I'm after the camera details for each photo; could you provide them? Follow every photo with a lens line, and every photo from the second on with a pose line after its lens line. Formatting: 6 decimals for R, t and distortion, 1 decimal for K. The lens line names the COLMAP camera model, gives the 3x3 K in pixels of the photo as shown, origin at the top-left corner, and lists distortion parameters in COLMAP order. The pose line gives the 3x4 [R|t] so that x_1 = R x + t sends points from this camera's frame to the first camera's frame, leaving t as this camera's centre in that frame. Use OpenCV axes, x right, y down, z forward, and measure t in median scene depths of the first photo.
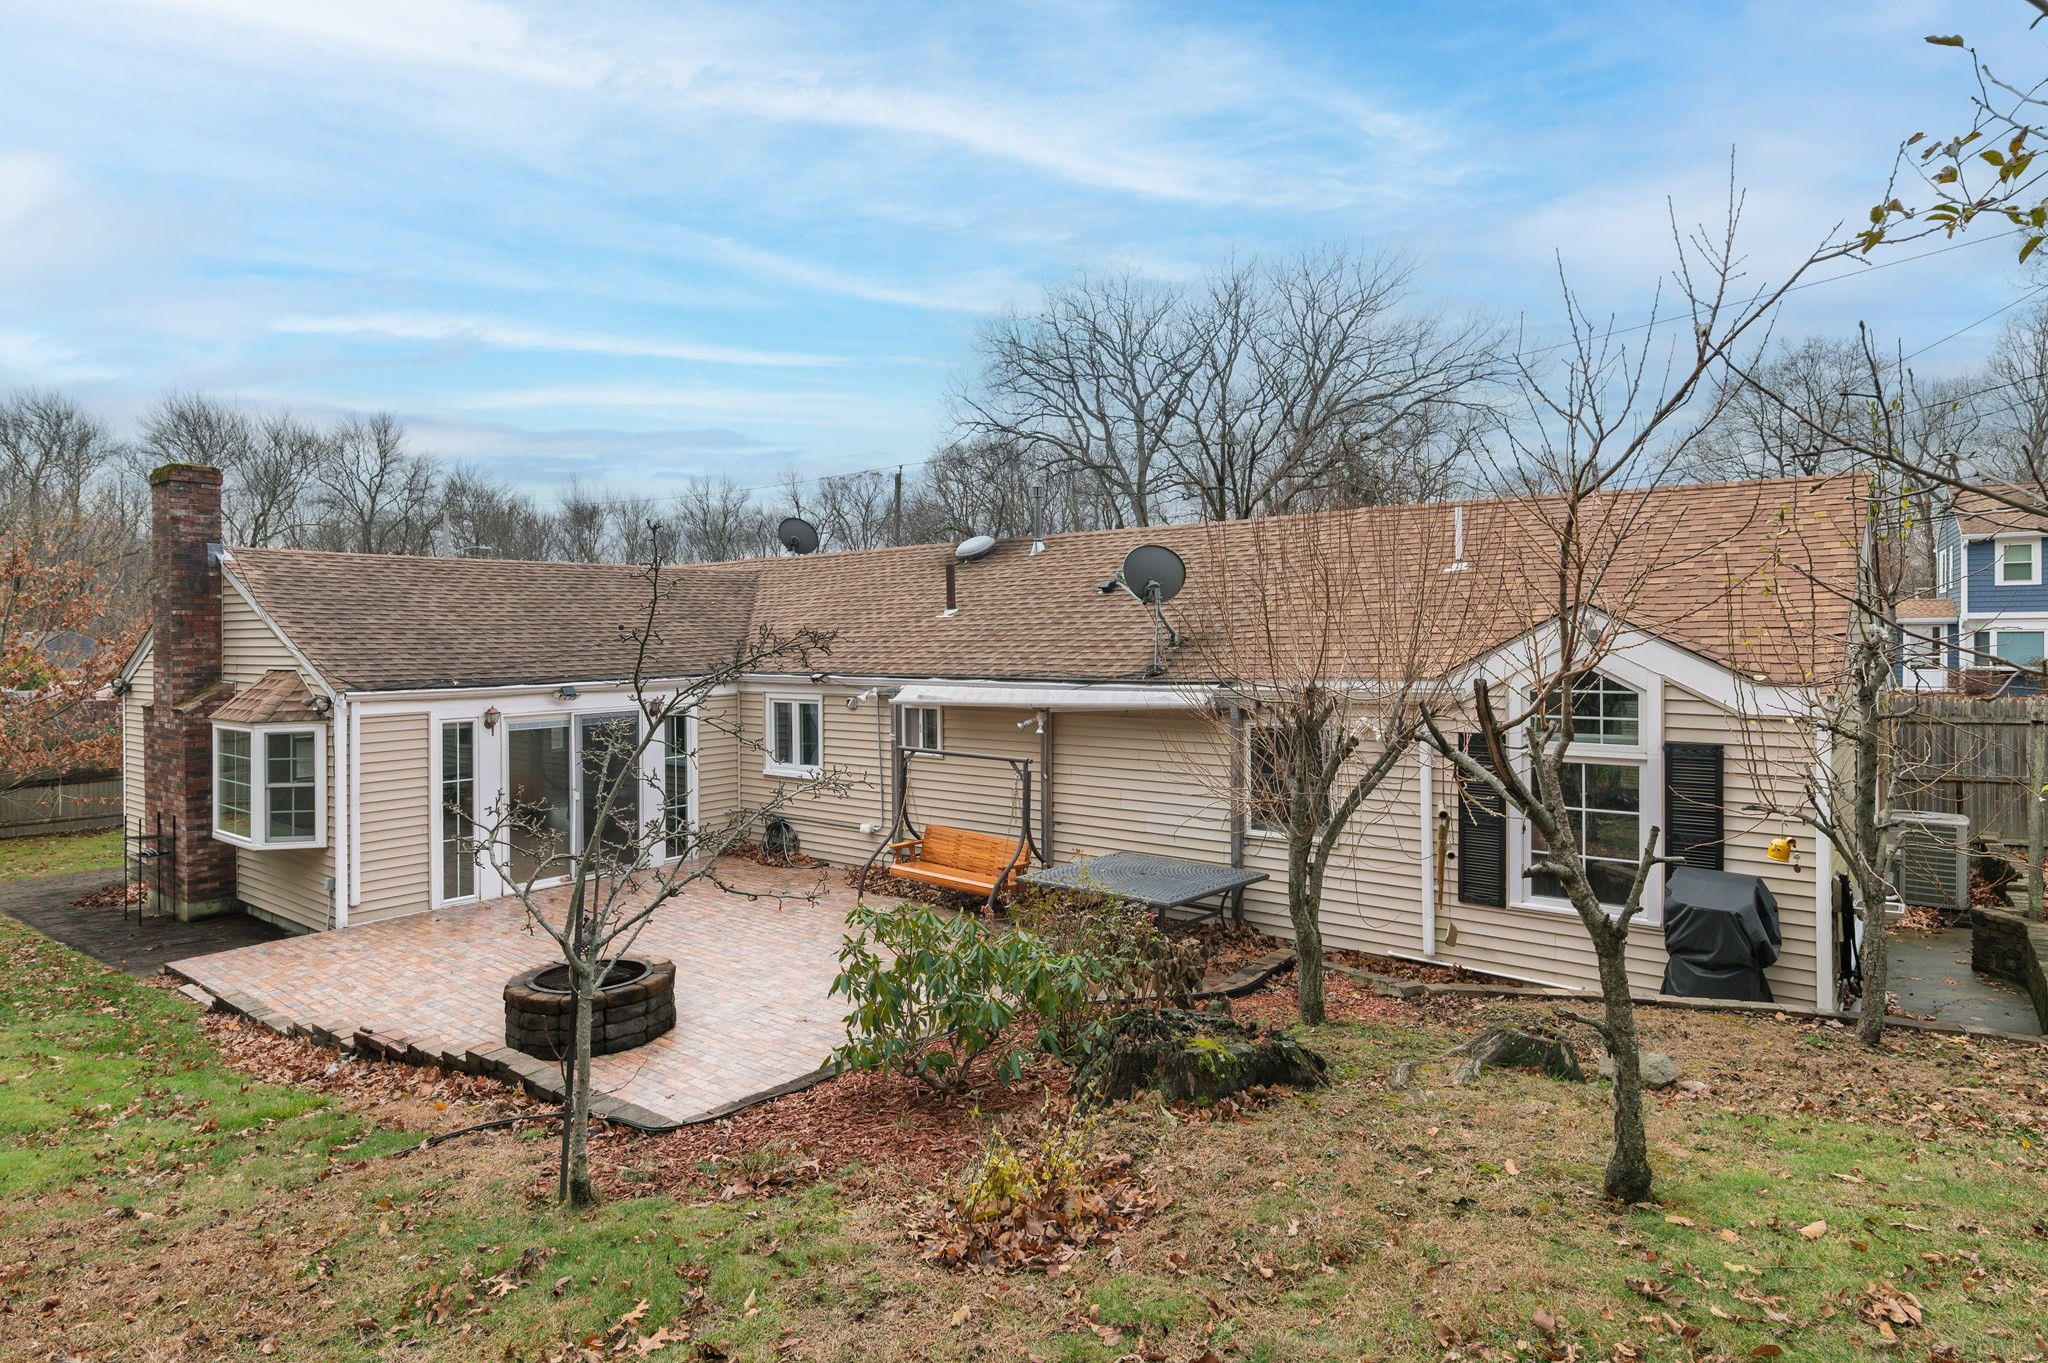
lens RADIAL K [[1139.9, 0, 1024.9], [0, 1139.9, 630.8], [0, 0, 1]] dist [0.004759, 0.002199]
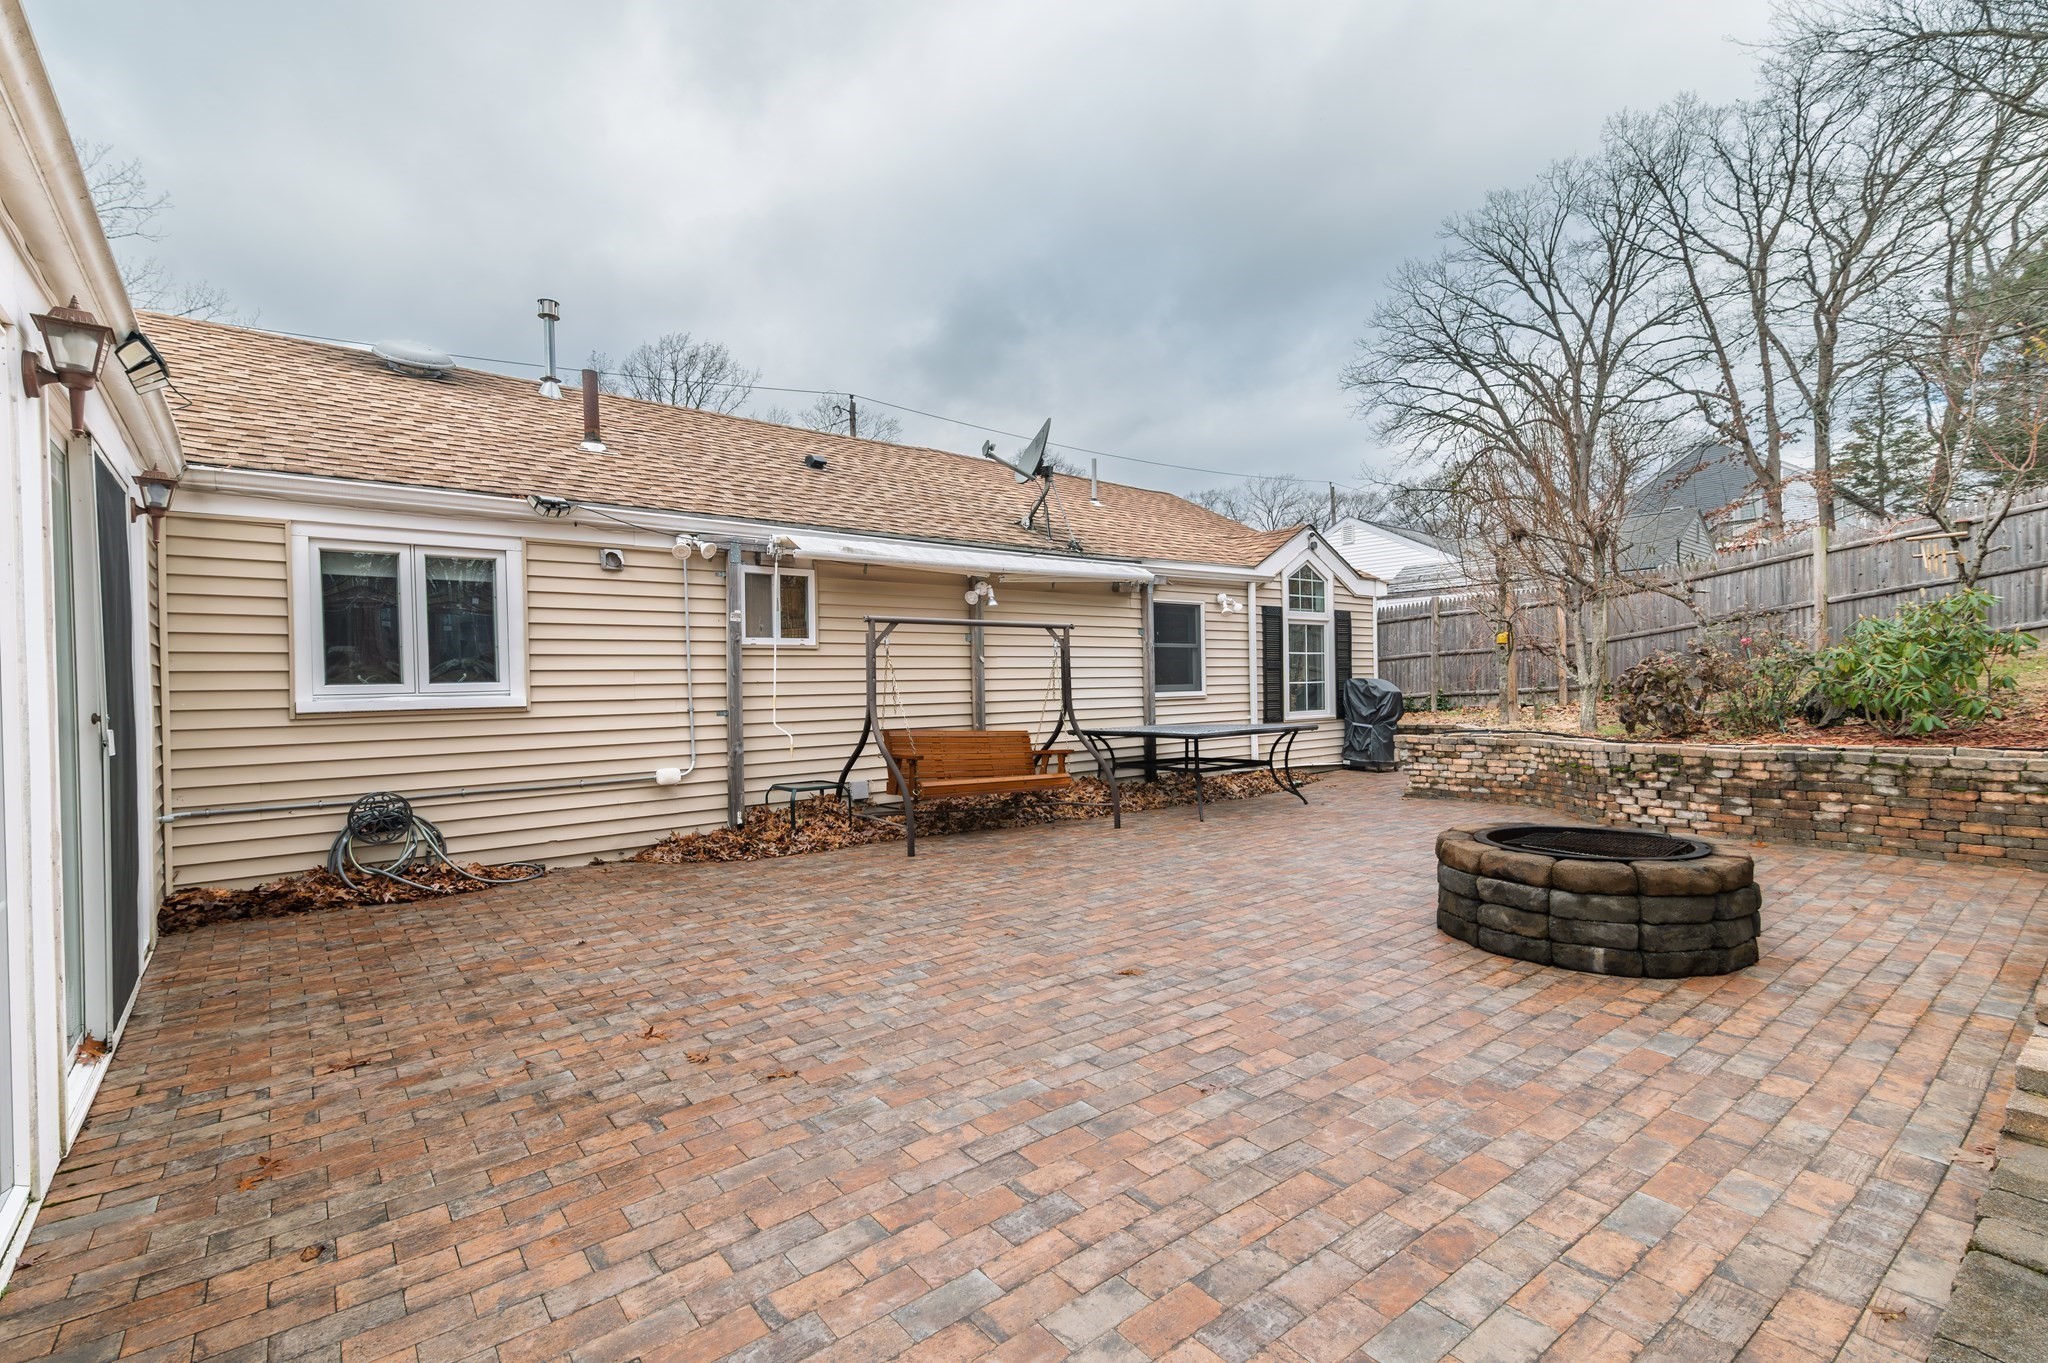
lens RADIAL K [[917.3, 0, 1022.7], [0, 917.3, 695.1], [0, 0, 1]] dist [0.018764, -0.000181]
pose [[0.210485, -0.004654, 0.977586, -0.628395], [0.015152, 0.999884, 0.001498, 0.151148], [-0.977480, 0.014498, 0.210531, 0.815237]]
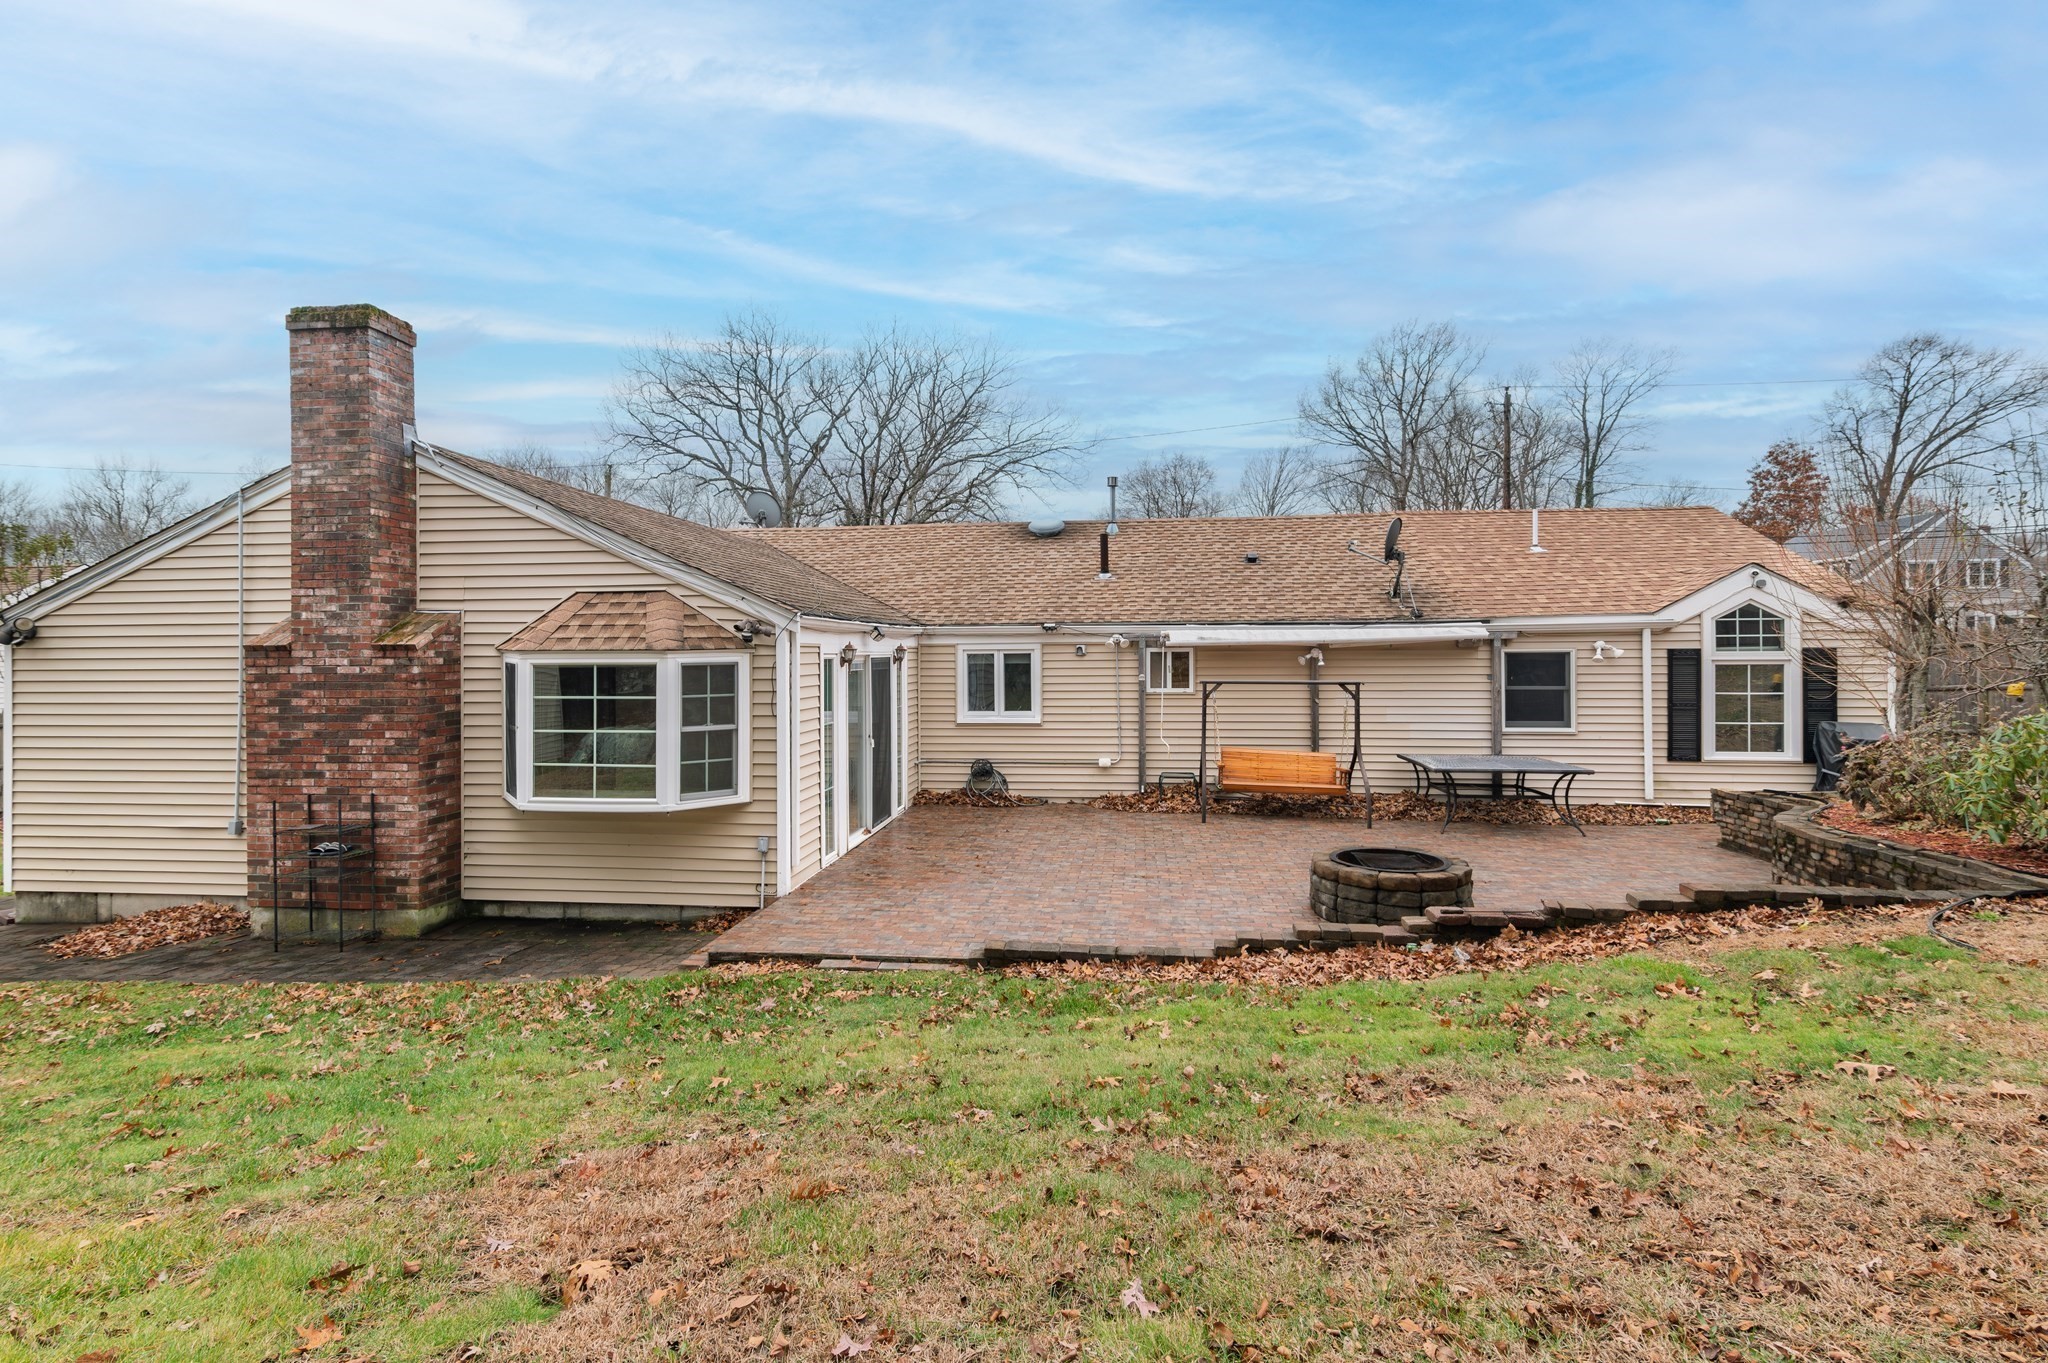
lens RADIAL K [[938.7, 0, 1021.3], [0, 938.7, 648.5], [0, 0, 1]] dist [0.015342, -0.000577]
pose [[0.848556, 0.008197, 0.529043, -0.776202], [-0.004849, 0.999958, -0.007717, 0.079392], [-0.529084, 0.003983, 0.848560, 0.304302]]
